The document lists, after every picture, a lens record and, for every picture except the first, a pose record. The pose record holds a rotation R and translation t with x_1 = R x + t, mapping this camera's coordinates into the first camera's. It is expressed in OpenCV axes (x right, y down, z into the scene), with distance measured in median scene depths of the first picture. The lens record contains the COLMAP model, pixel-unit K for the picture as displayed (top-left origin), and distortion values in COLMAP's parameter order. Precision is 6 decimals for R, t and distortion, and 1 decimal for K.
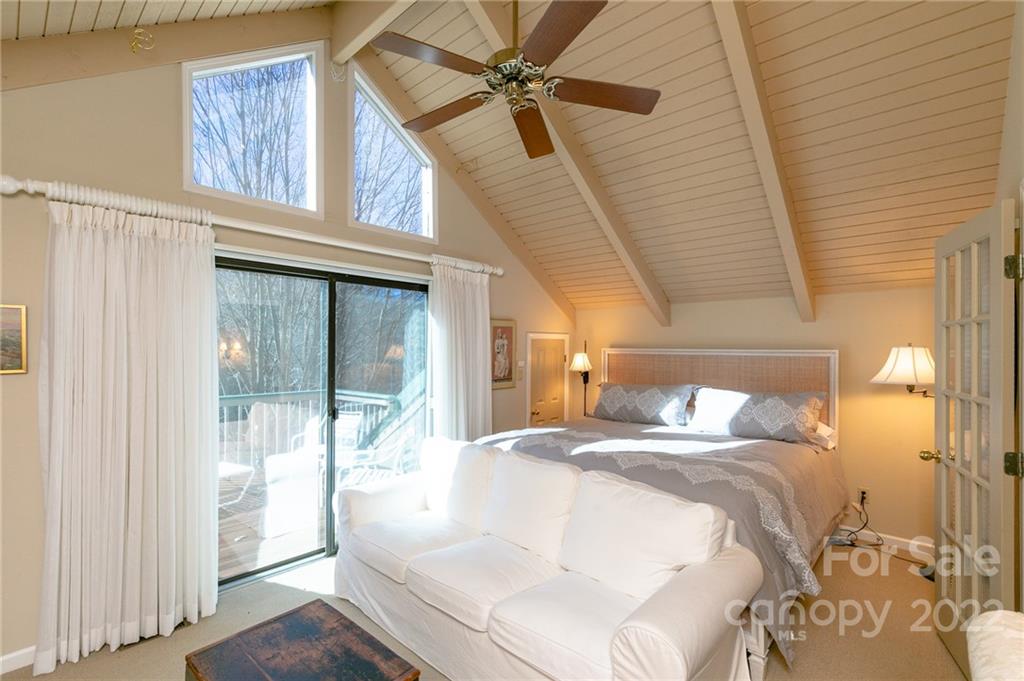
lens RADIAL K [[469.9, 0, 546.6], [0, 469.9, 344.3], [0, 0, 1]] dist [0.004387, 0.000001]
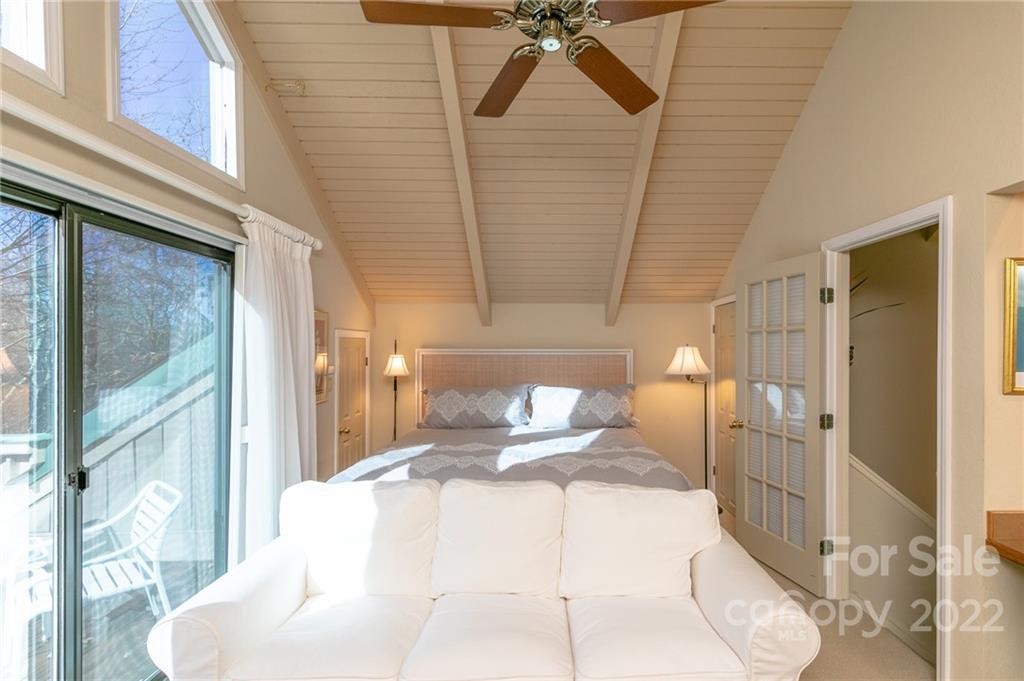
lens RADIAL K [[469.9, 0, 513.1], [0, 469.9, 344.7], [0, 0, 1]] dist [0.004387, 0.000001]
pose [[0.735948, 0.002898, 0.677032, -0.405815], [-0.001850, 0.999996, -0.002269, 0.002872], [-0.677035, 0.000417, 0.735950, 0.271626]]
